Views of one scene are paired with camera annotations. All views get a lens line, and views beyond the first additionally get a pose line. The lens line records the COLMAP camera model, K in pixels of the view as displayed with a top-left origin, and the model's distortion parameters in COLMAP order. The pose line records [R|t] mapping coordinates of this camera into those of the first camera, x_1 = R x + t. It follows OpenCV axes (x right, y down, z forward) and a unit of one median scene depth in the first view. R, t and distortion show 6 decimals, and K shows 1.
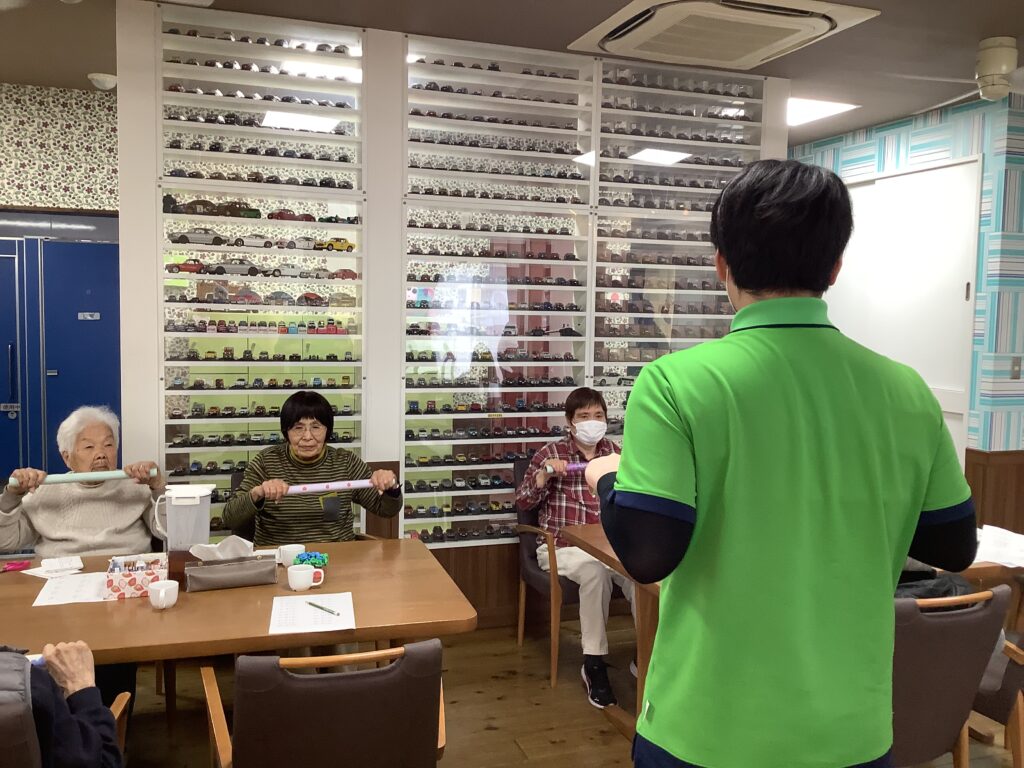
lens RADIAL K [[924.2, 0, 512.0], [0, 924.2, 384.0], [0, 0, 1]] dist [0.141017, -0.274125]
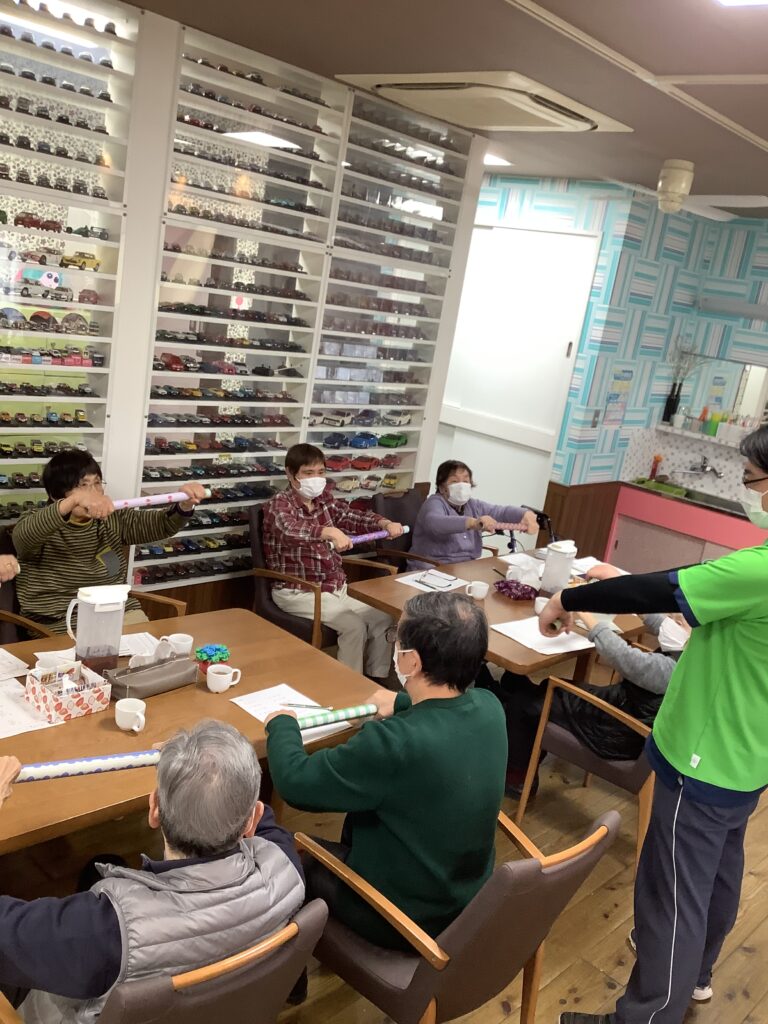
lens RADIAL K [[924.2, 0, 384.0], [0, 924.2, 512.0], [0, 0, 1]] dist [0.141017, -0.274125]
pose [[0.881201, 0.011225, 0.472608, -0.278551], [-0.108519, 0.977825, 0.179113, -0.085687], [-0.460117, -0.209121, 0.862879, 0.056525]]
